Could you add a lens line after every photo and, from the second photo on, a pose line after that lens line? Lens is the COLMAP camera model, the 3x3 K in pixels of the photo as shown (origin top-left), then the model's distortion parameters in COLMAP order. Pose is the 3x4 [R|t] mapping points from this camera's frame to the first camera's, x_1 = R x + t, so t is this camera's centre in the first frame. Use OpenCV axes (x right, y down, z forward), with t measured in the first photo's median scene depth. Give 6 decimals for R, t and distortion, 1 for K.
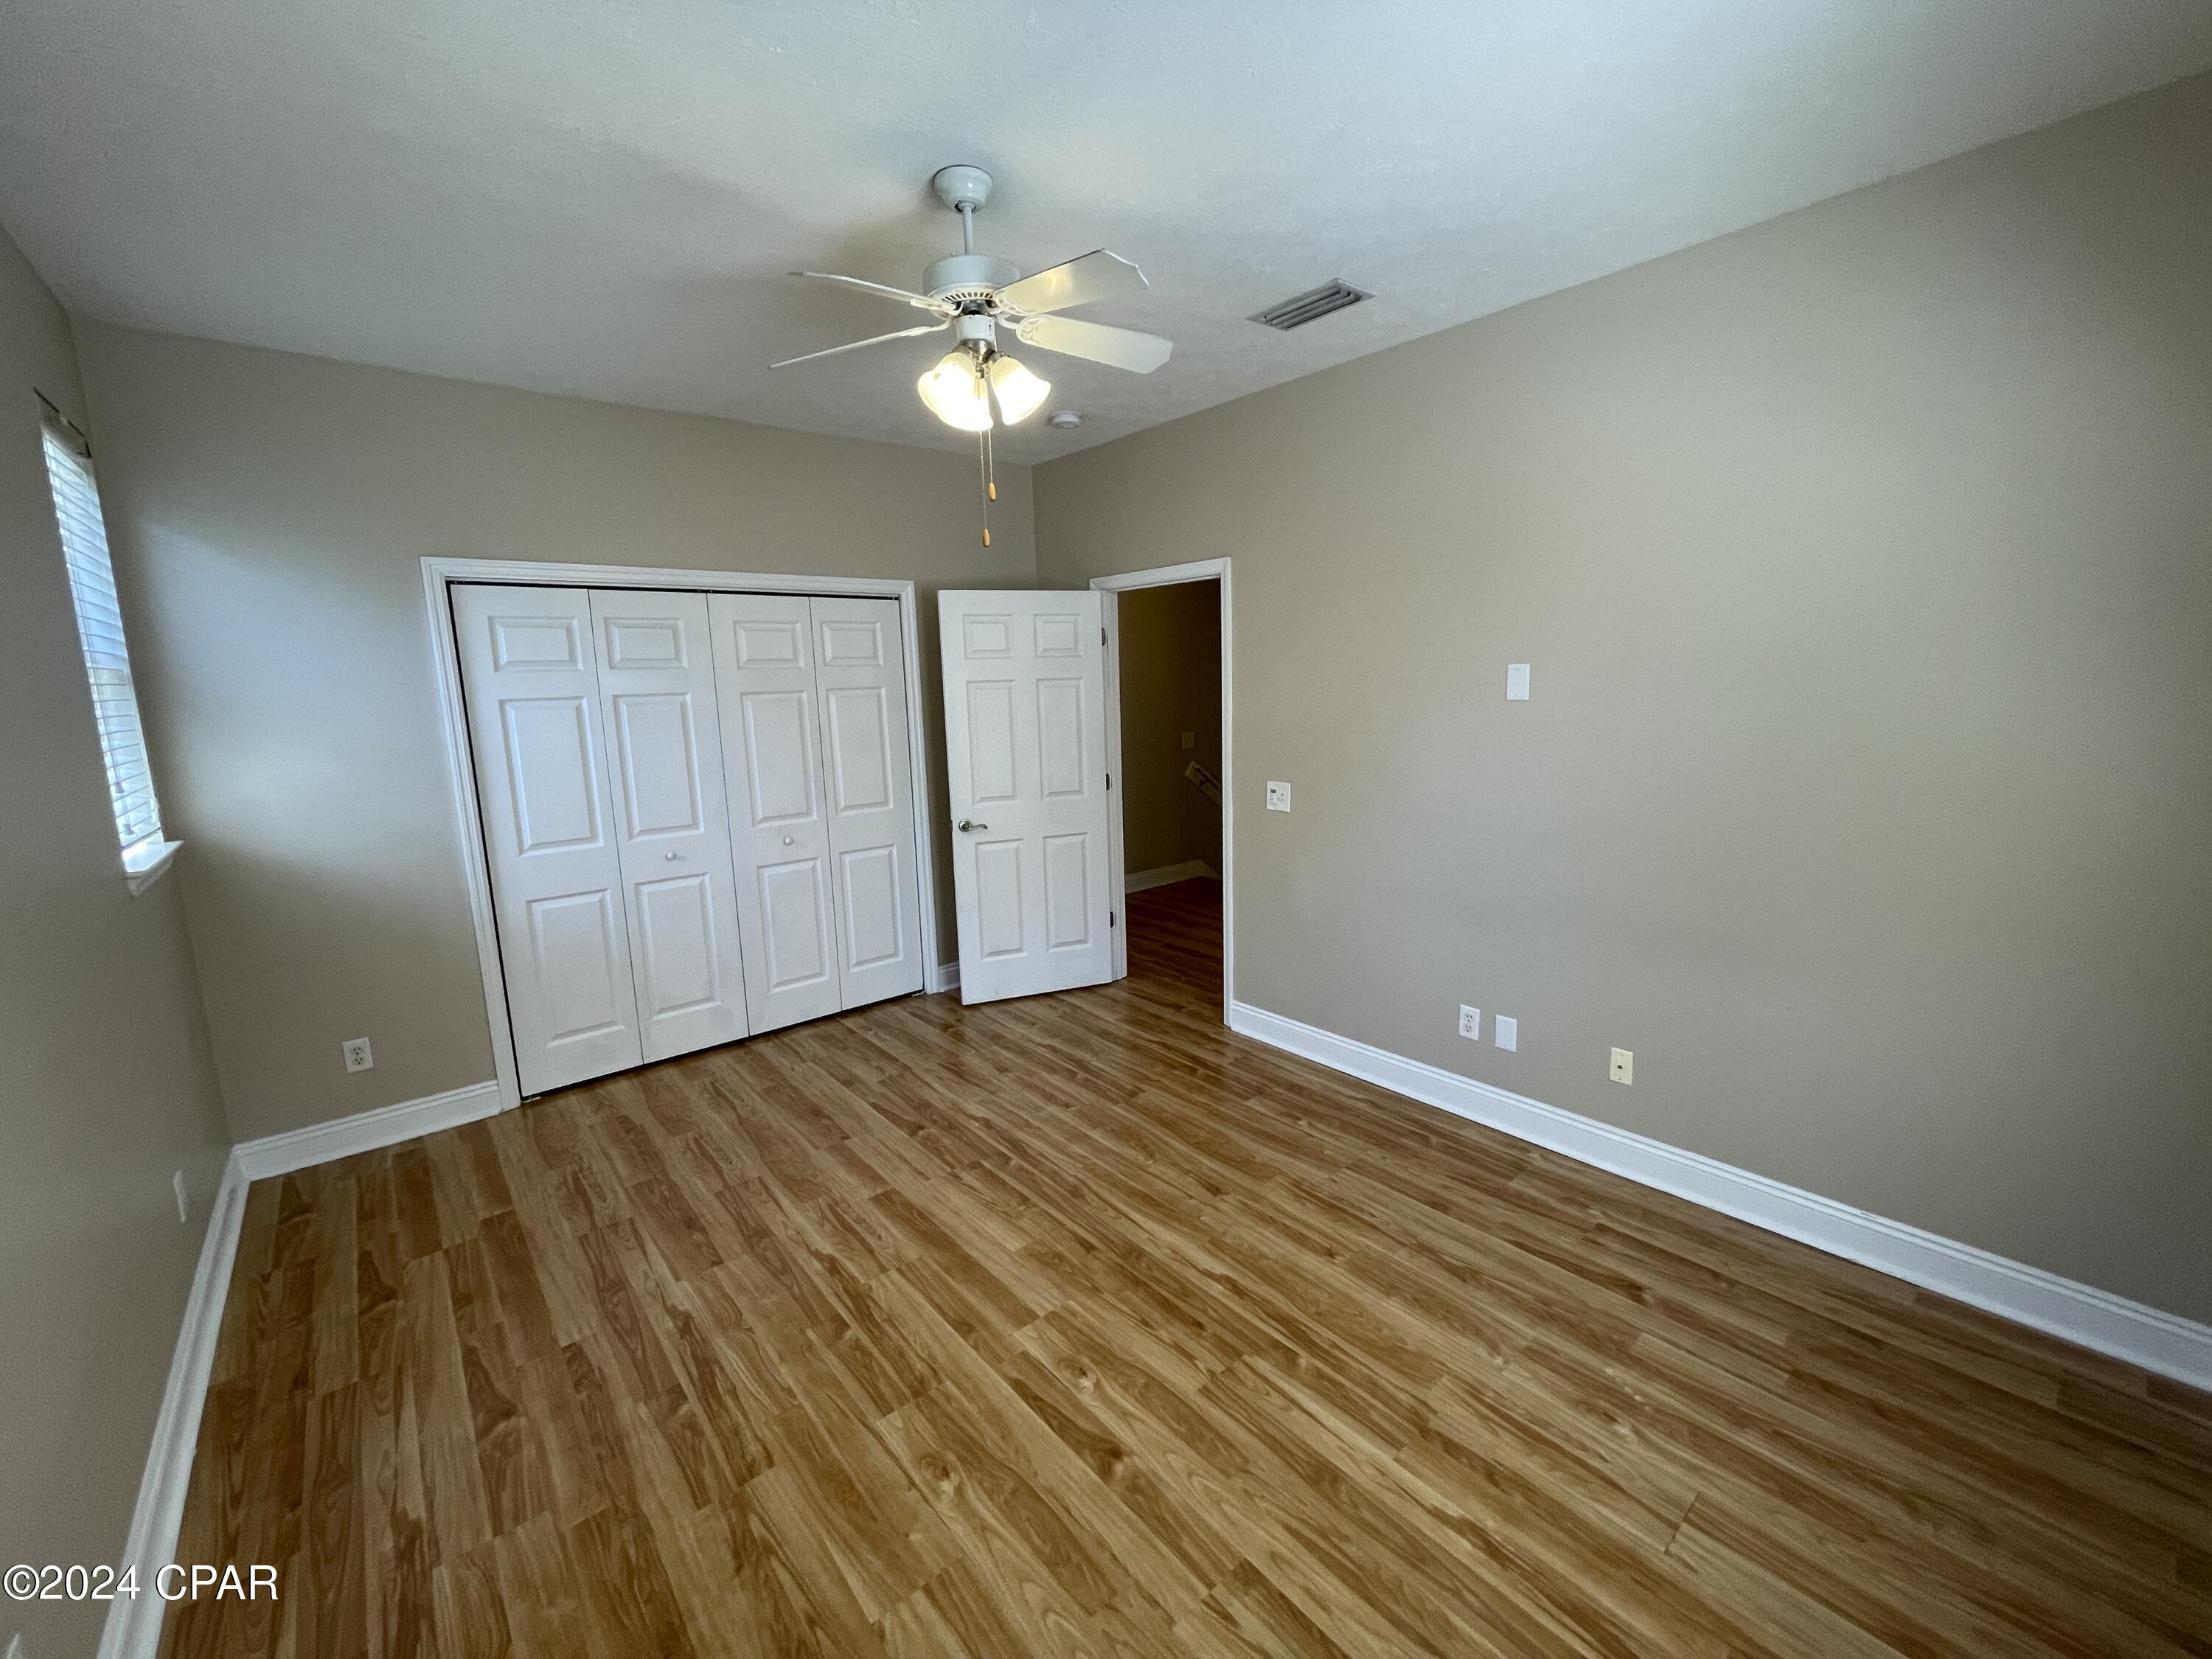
lens RADIAL K [[891.4, 0, 1097.2], [0, 891.4, 826.2], [0, 0, 1]] dist [0.001025, 0.000550]
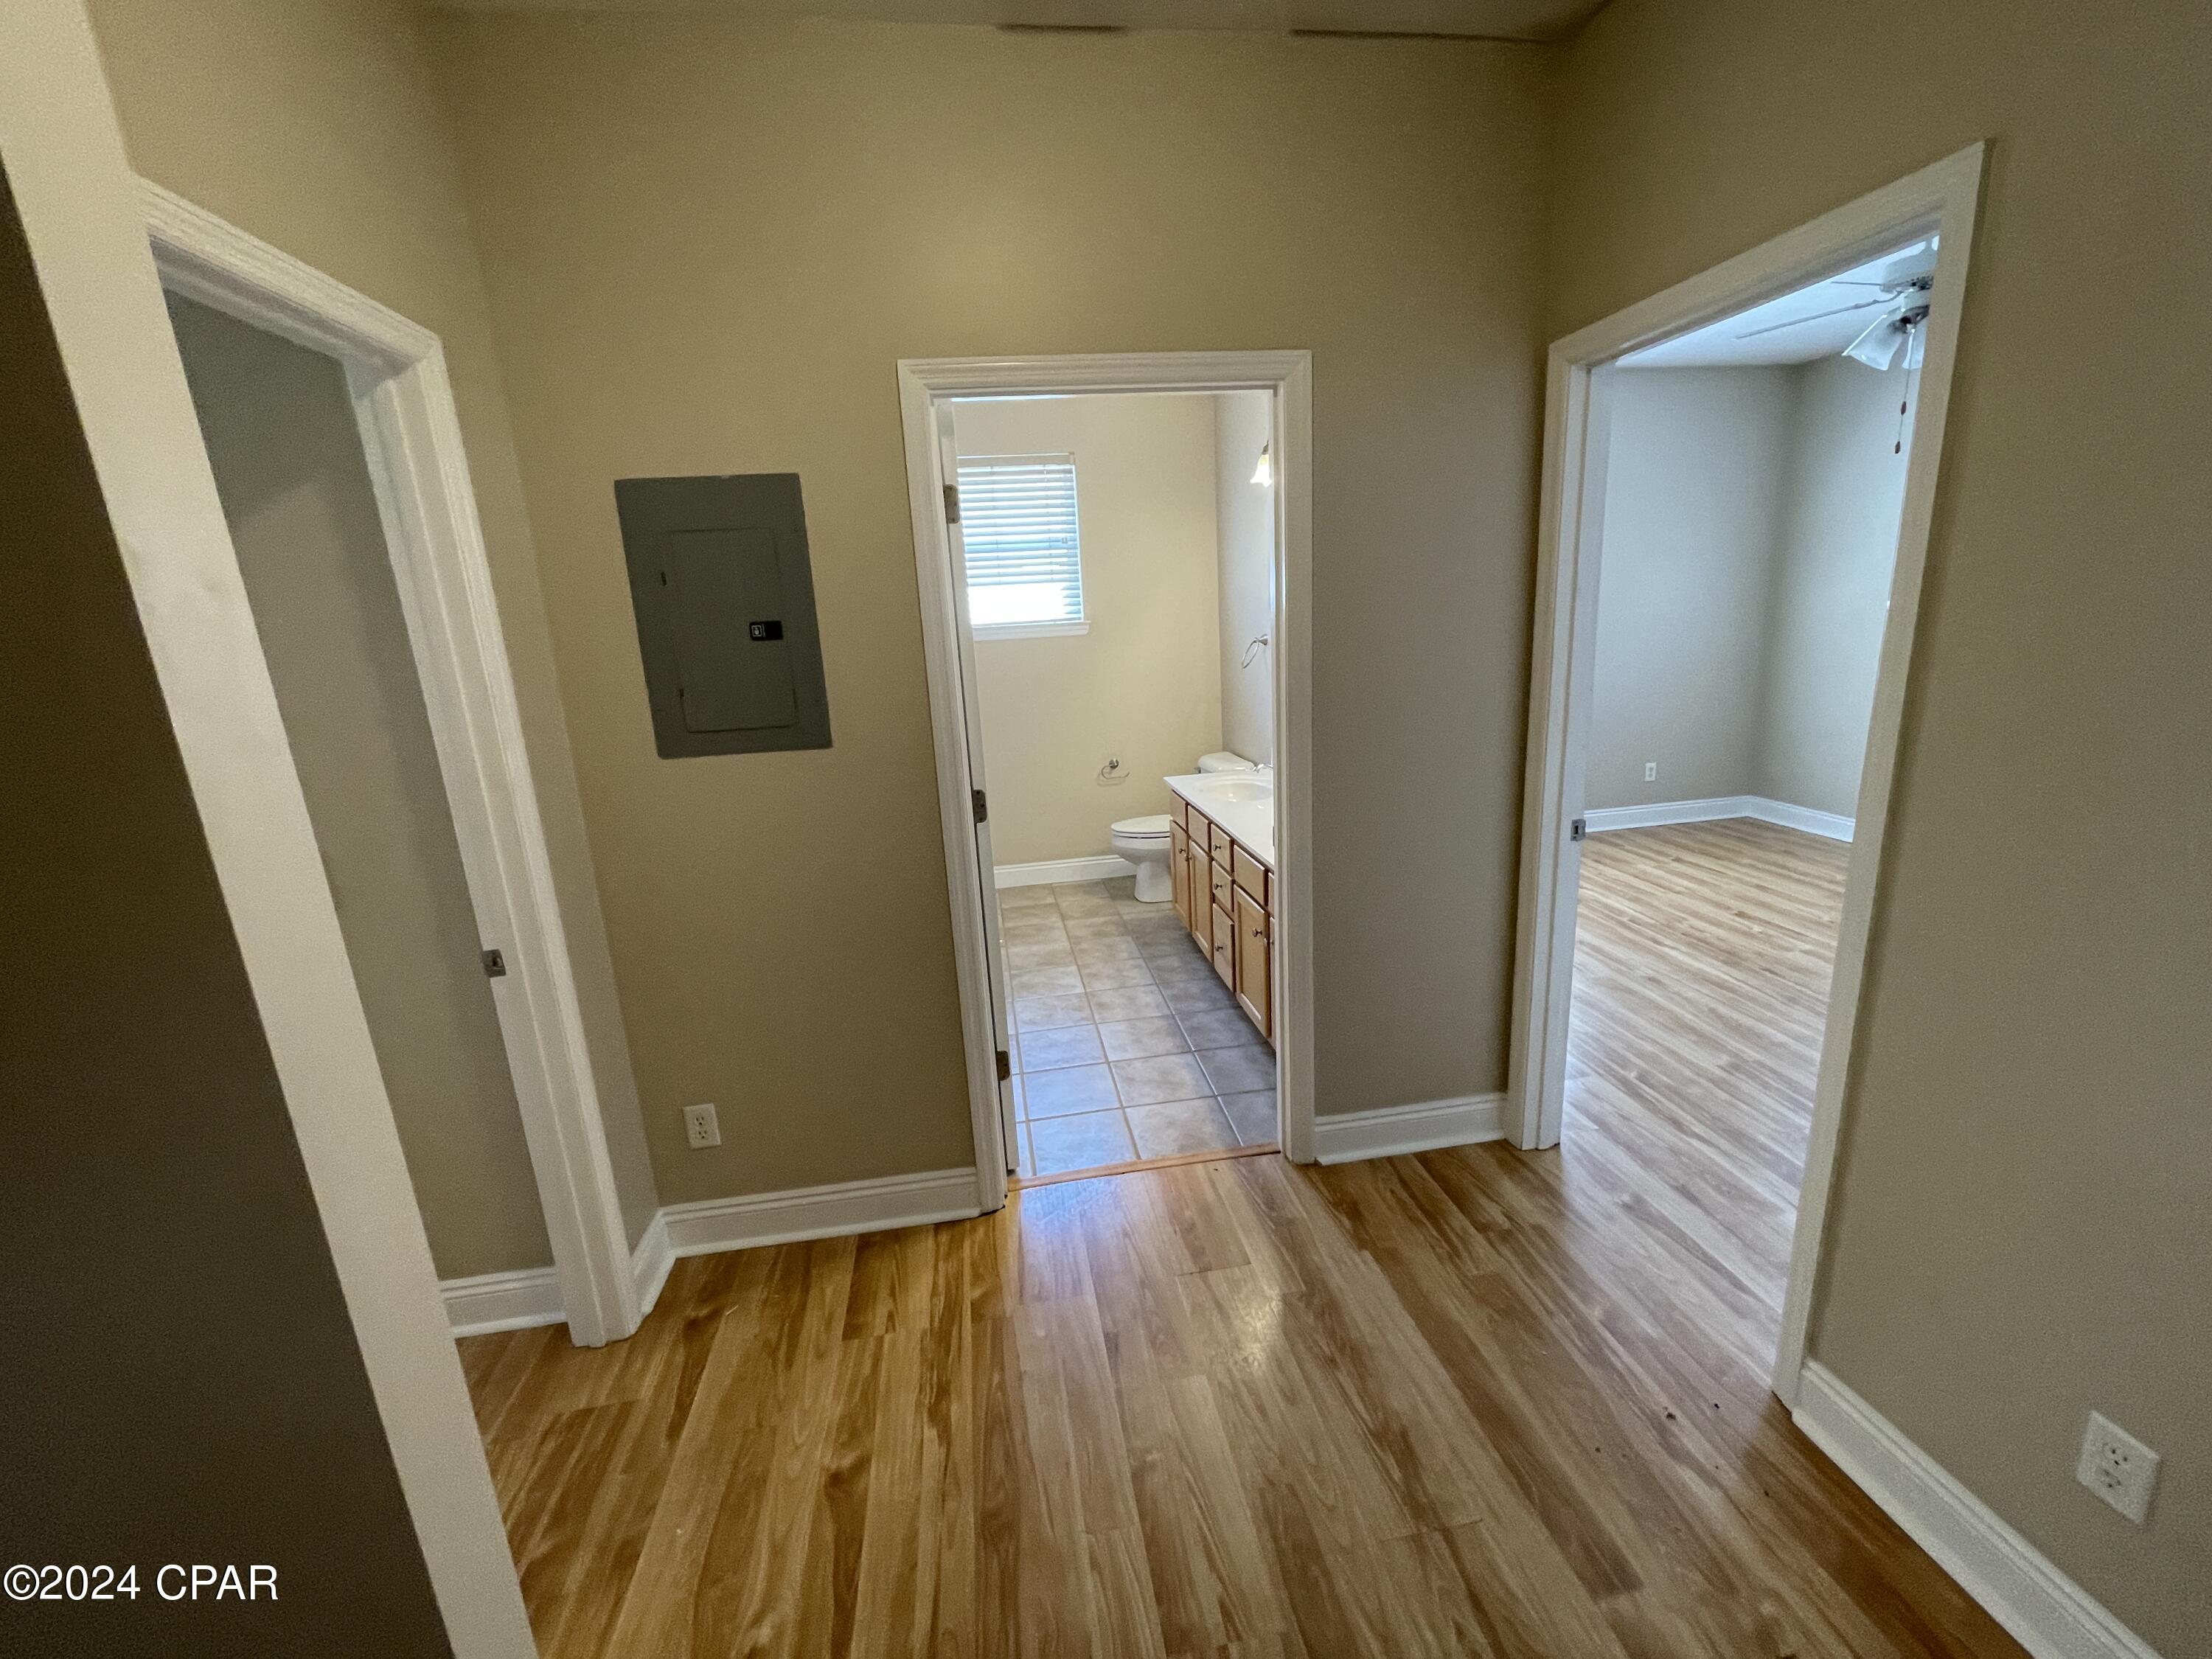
lens RADIAL K [[897.6, 0, 1101.0], [0, 897.6, 823.6], [0, 0, 1]] dist [-0.000074, -0.000286]
pose [[-0.853699, -0.043209, 0.518971, 0.184508], [0.165693, 0.922227, 0.349346, -0.459069], [-0.493704, 0.384227, -0.780145, 2.832884]]
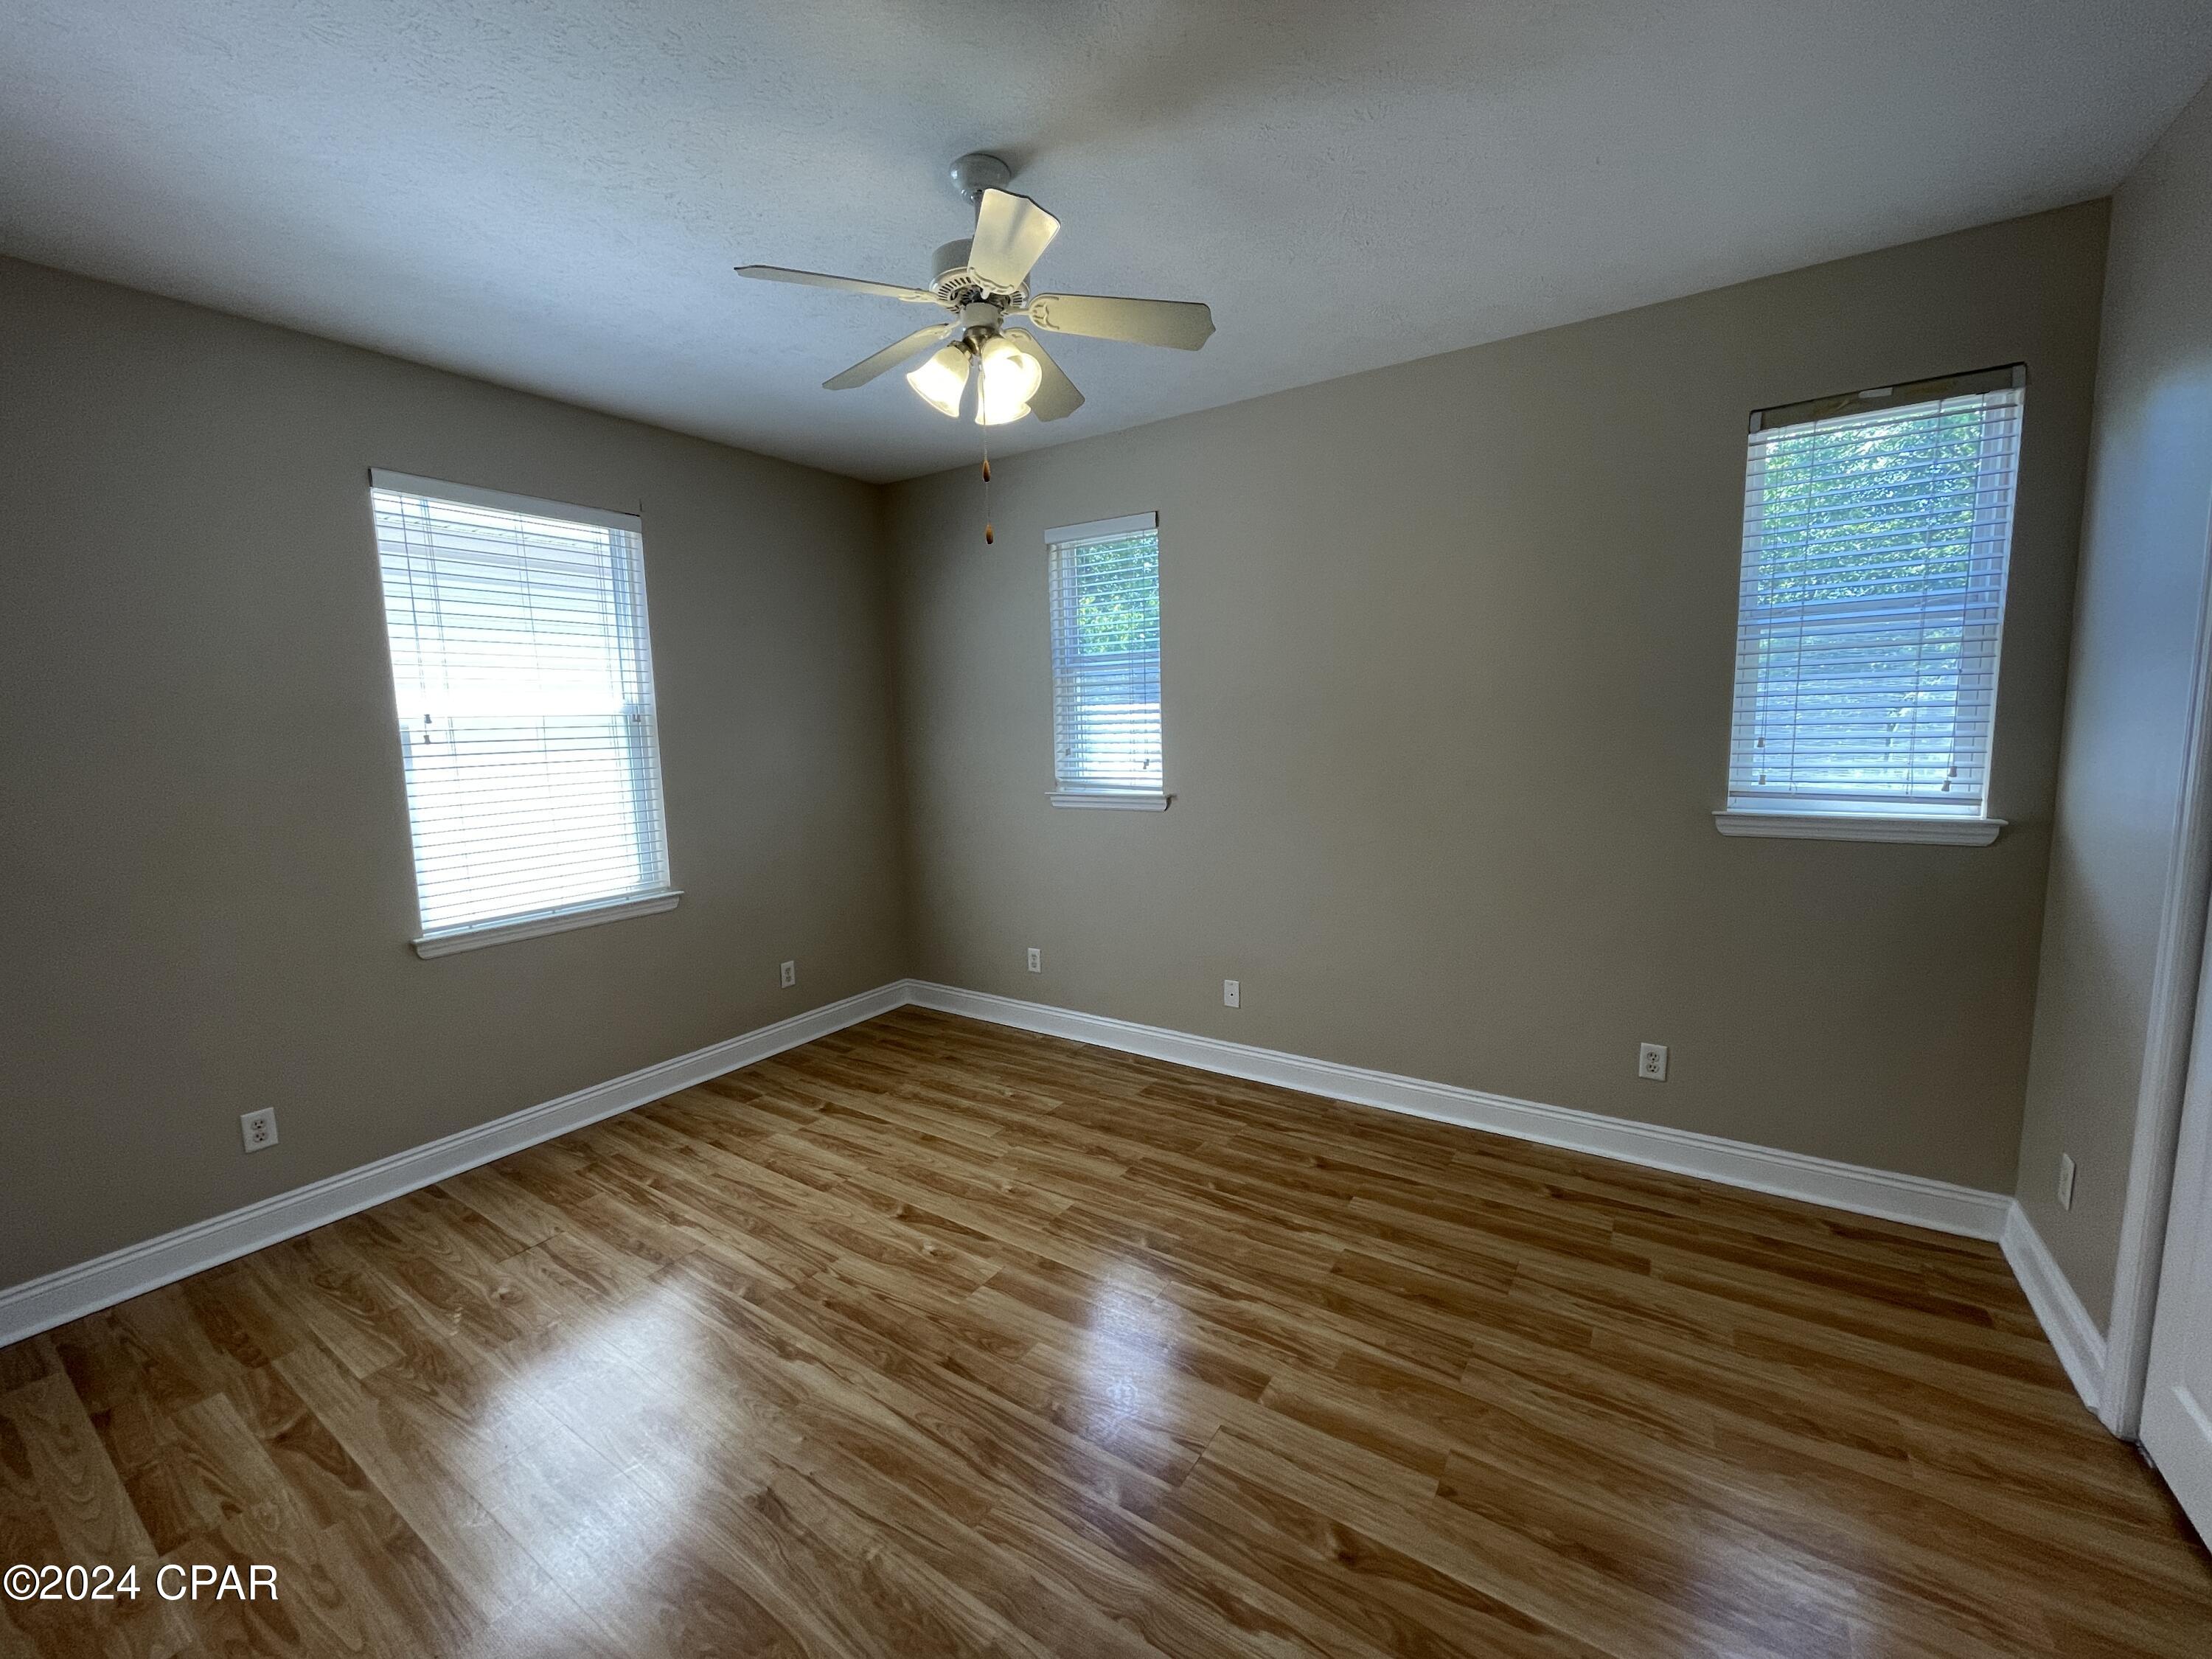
lens RADIAL K [[897.6, 0, 1101.0], [0, 897.6, 823.6], [0, 0, 1]] dist [-0.000074, -0.000286]
pose [[-0.956730, 0.086281, -0.277891, 0.051581], [0.005022, 0.959780, 0.280707, -0.276783], [0.290934, 0.267165, -0.918684, 1.872941]]
